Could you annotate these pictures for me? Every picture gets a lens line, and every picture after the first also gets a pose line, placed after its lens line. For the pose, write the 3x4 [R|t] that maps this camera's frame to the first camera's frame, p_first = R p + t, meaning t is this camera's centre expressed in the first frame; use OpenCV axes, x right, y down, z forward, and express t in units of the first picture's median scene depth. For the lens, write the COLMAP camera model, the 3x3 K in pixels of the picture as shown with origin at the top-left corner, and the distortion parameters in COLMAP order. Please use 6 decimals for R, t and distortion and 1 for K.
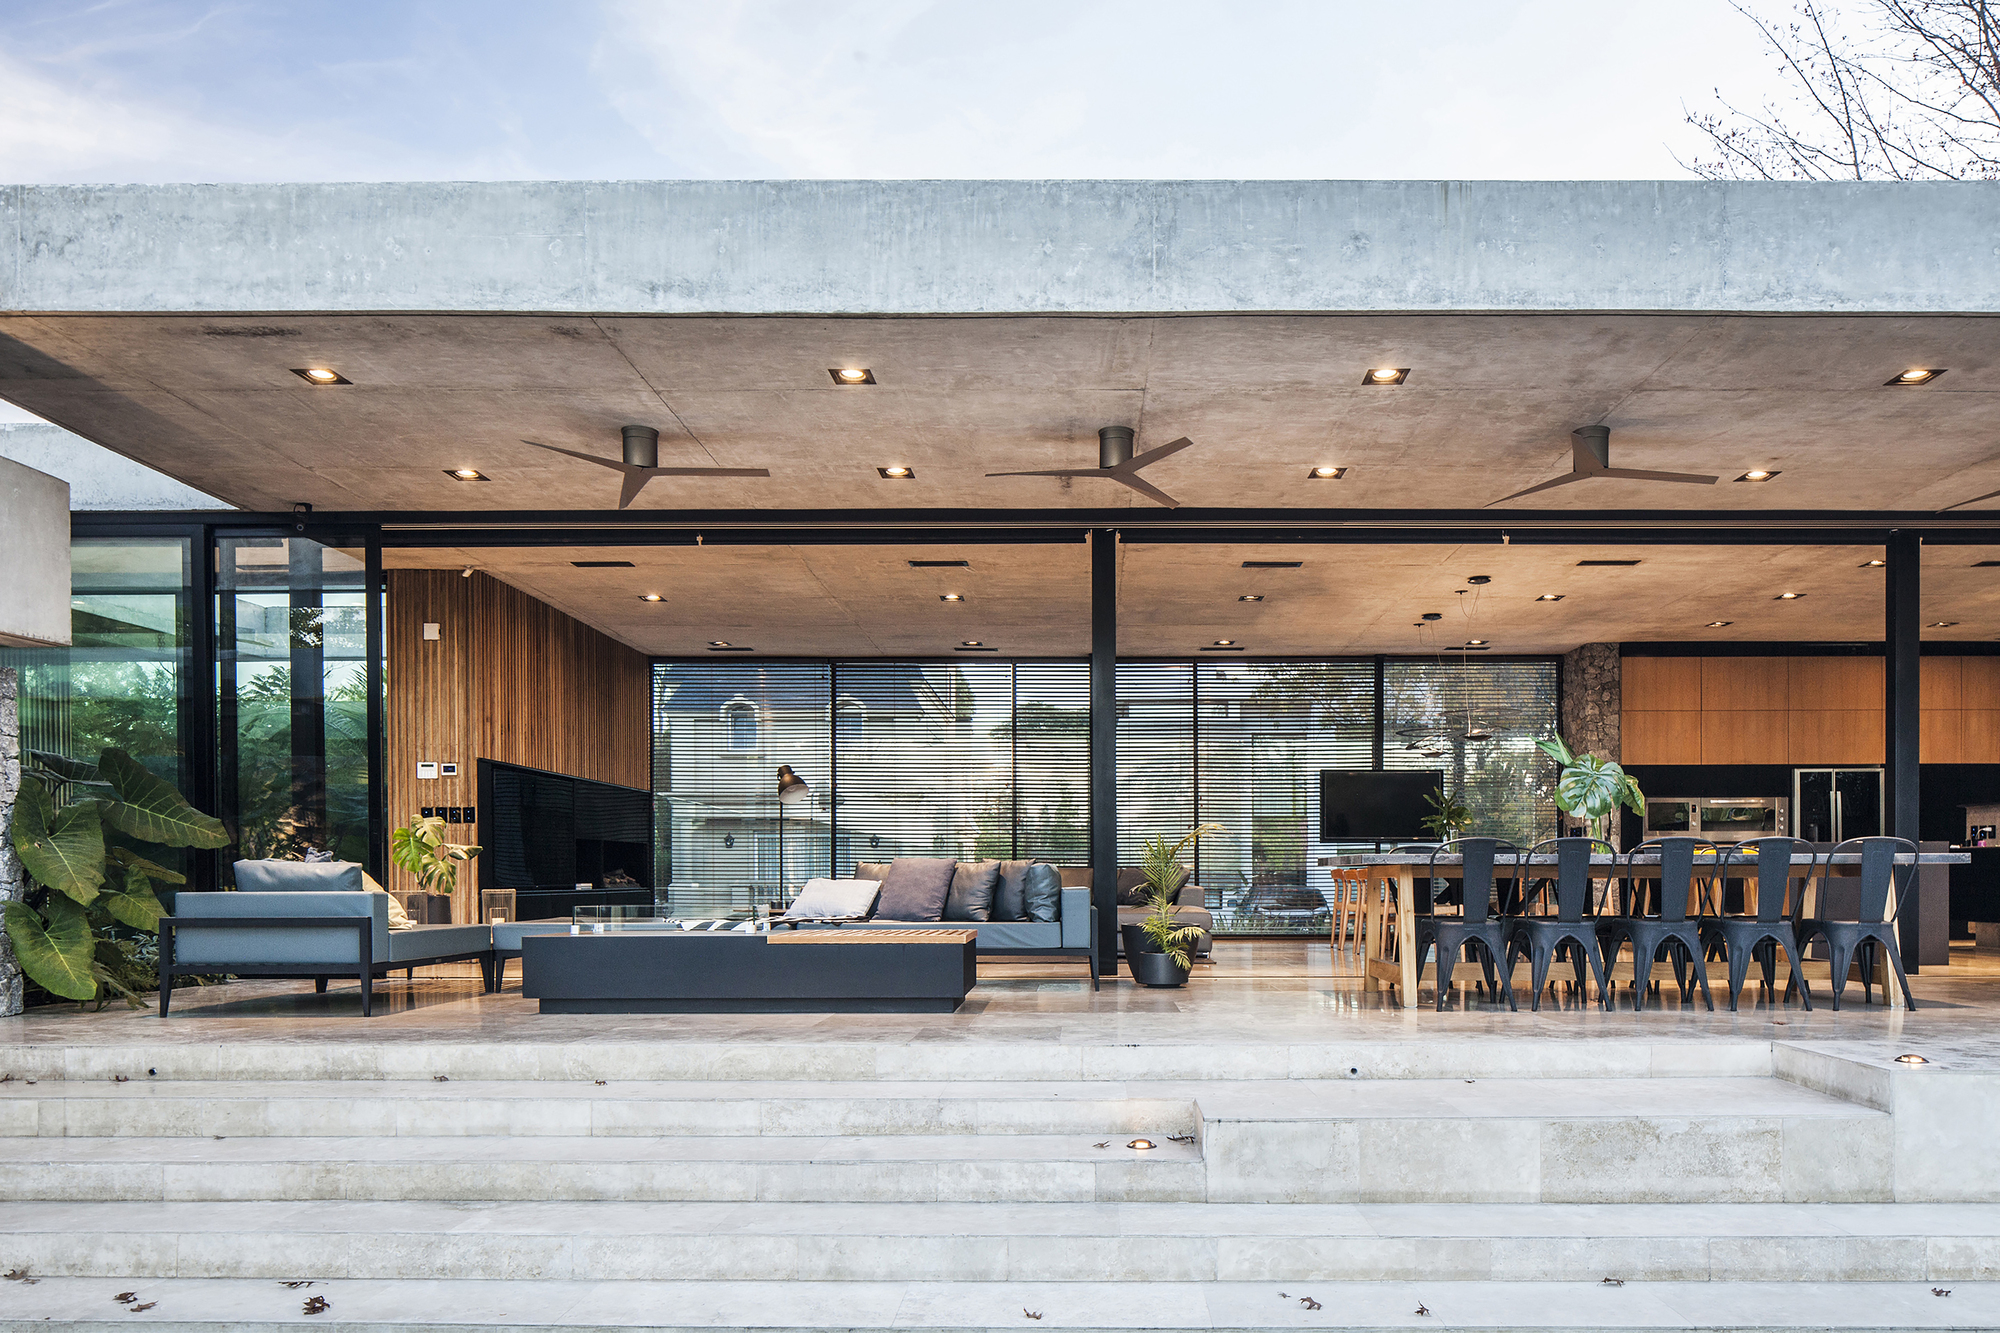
lens RADIAL K [[1361.4, 0, 1001.7], [0, 1361.4, 779.4], [0, 0, 1]] dist [-0.001485, -0.001668]
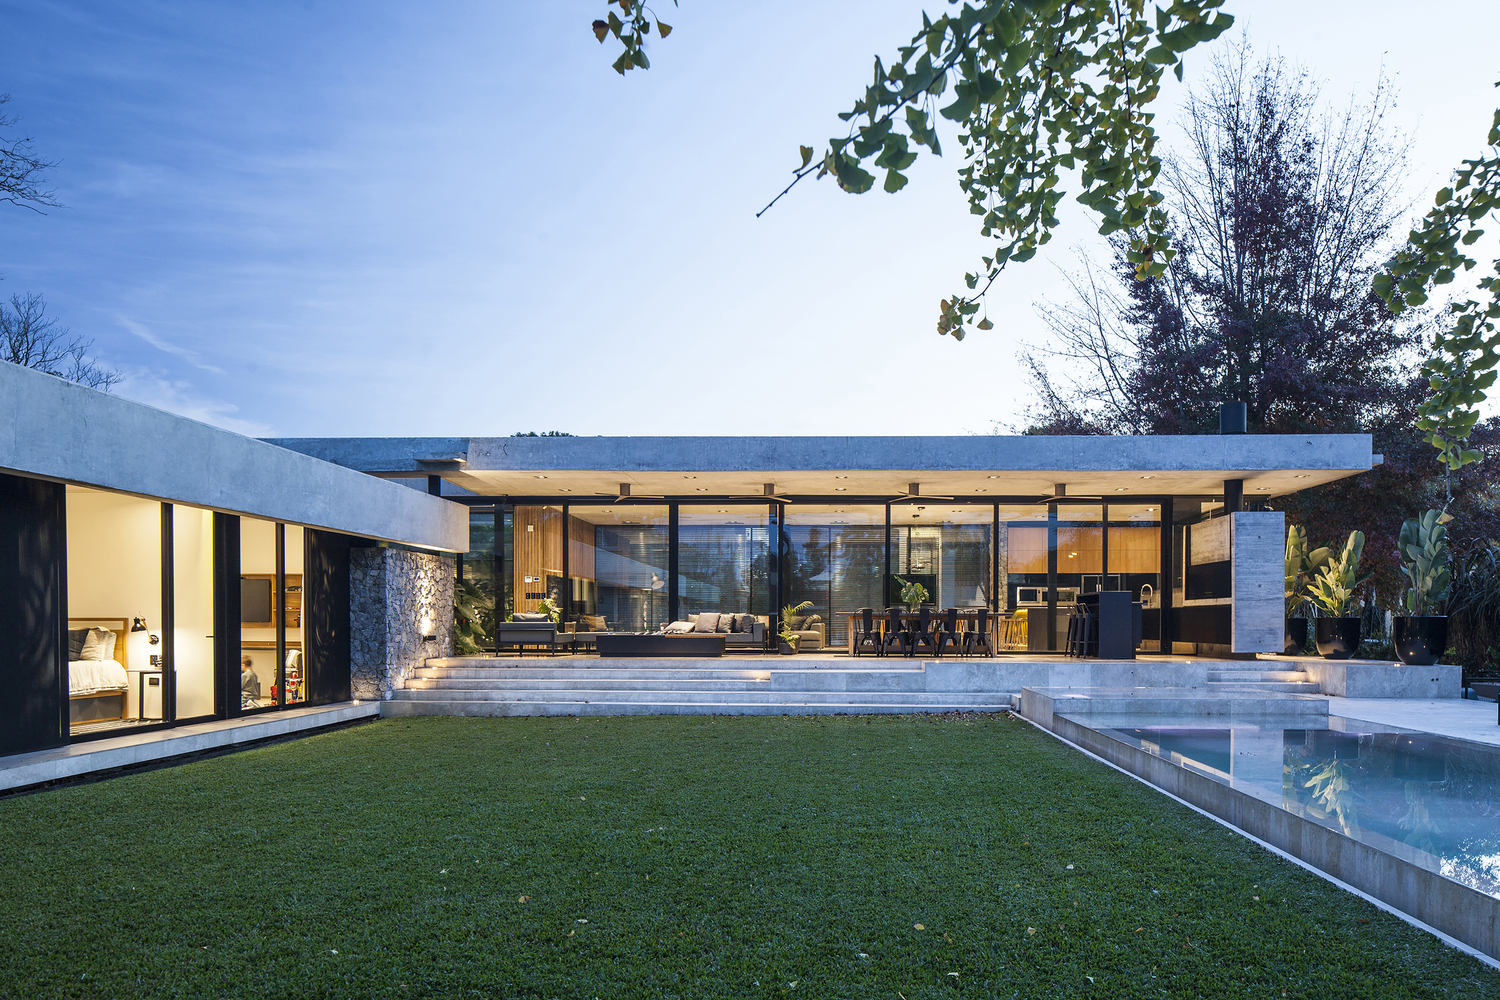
lens RADIAL K [[1027.2, 0, 749.1], [0, 1027.2, 536.3], [0, 0, 1]] dist [0.000871, 0.000244]
pose [[0.999639, 0.002780, -0.026730, 0.112590], [-0.003130, 0.999910, -0.013059, -0.102890], [0.026692, 0.013138, 0.999557, -1.596792]]
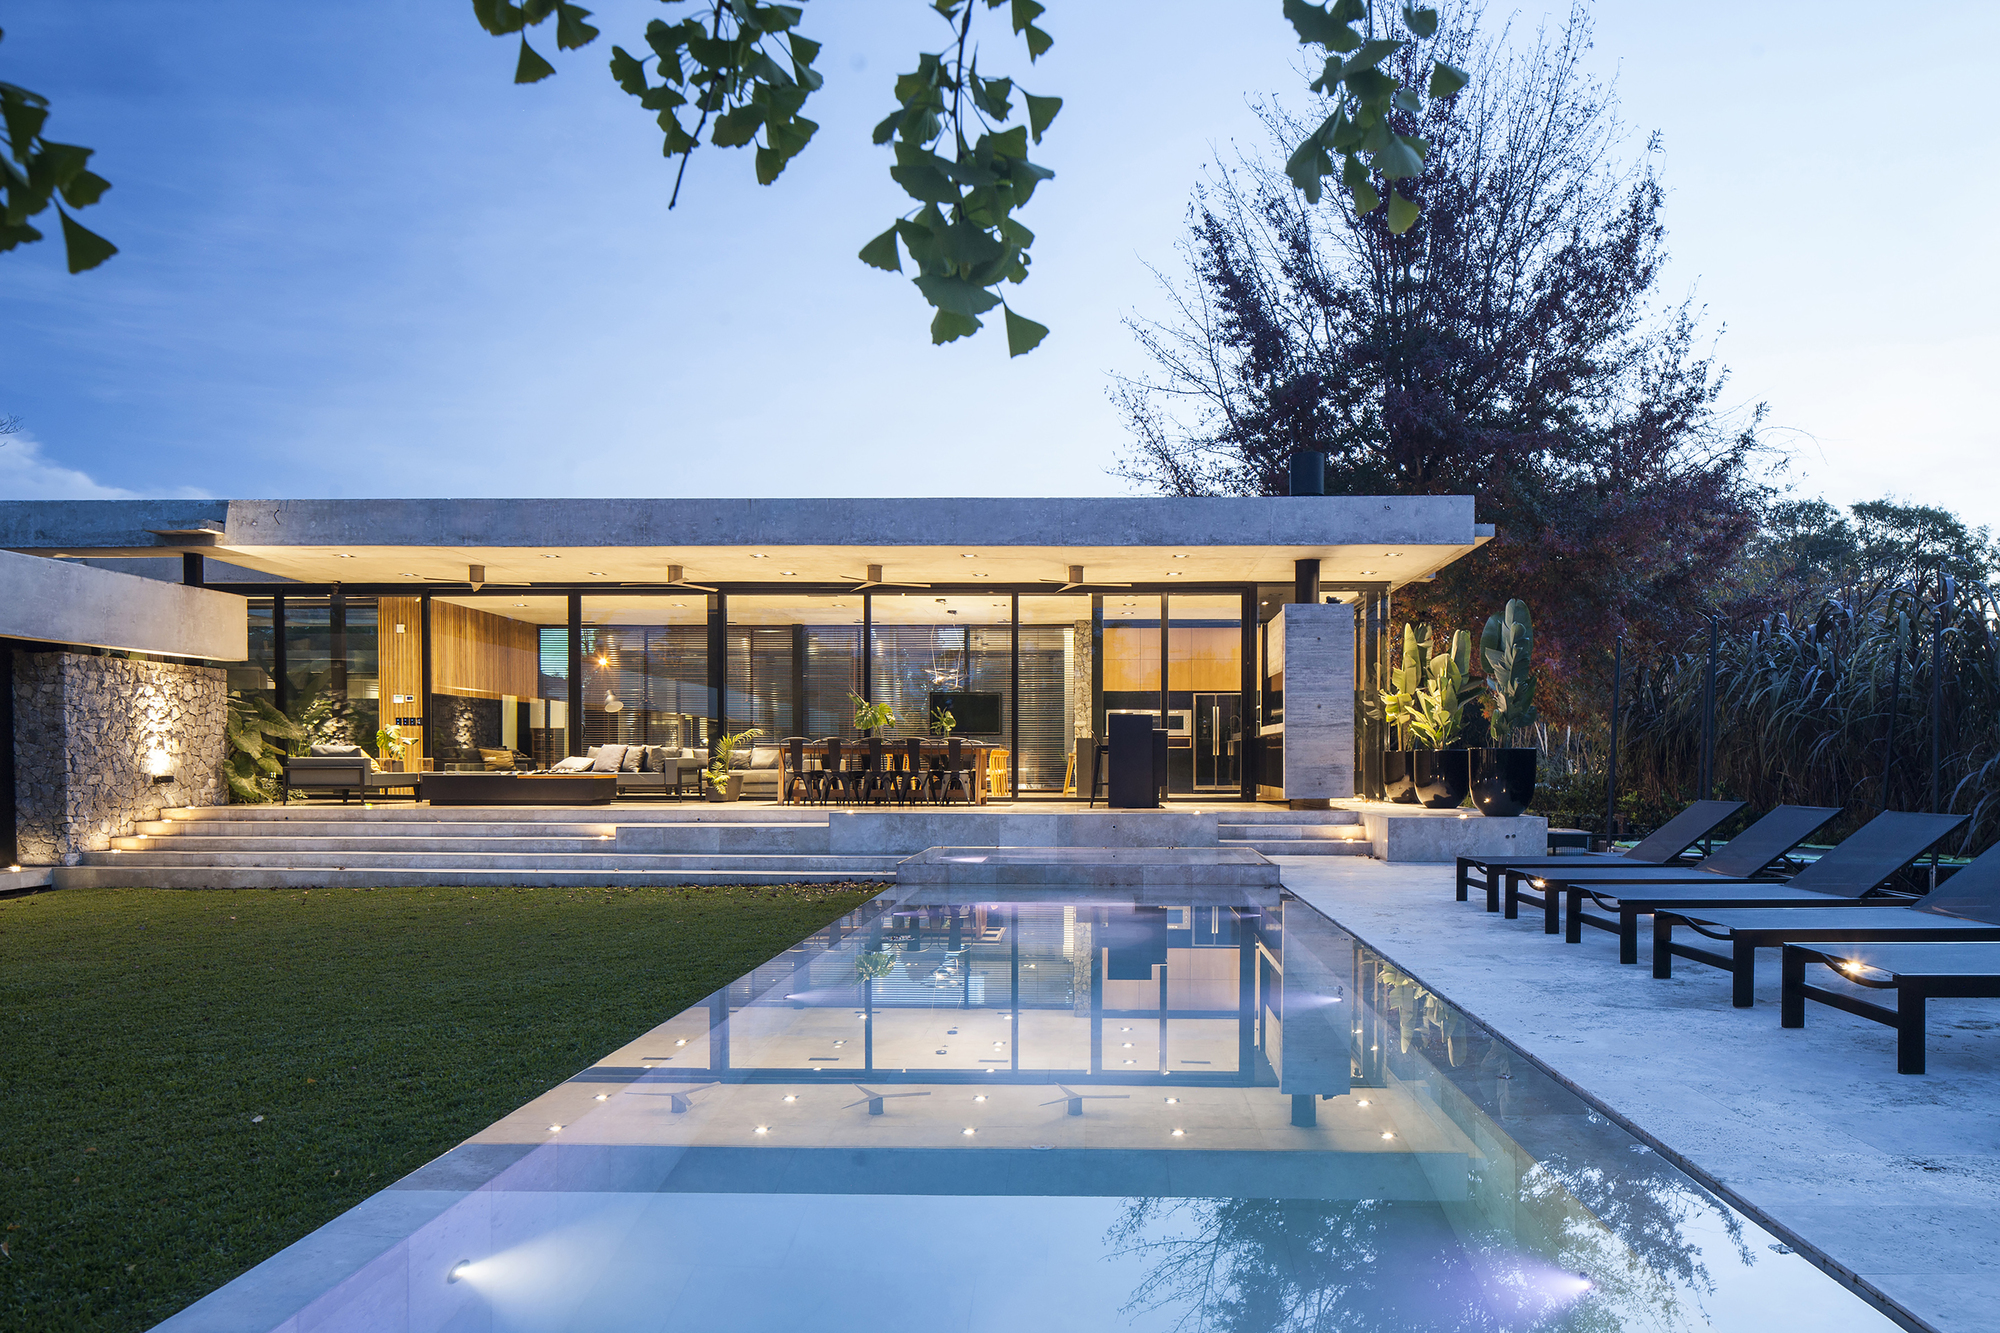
lens RADIAL K [[1368.2, 0, 1000.0], [0, 1368.2, 666.5], [0, 0, 1]] dist [-0.002100, 0.001186]
pose [[0.999782, 0.003126, -0.020645, 0.753077], [-0.003079, 0.999993, 0.002309, -0.093190], [0.020653, -0.002245, 0.999784, -1.479525]]
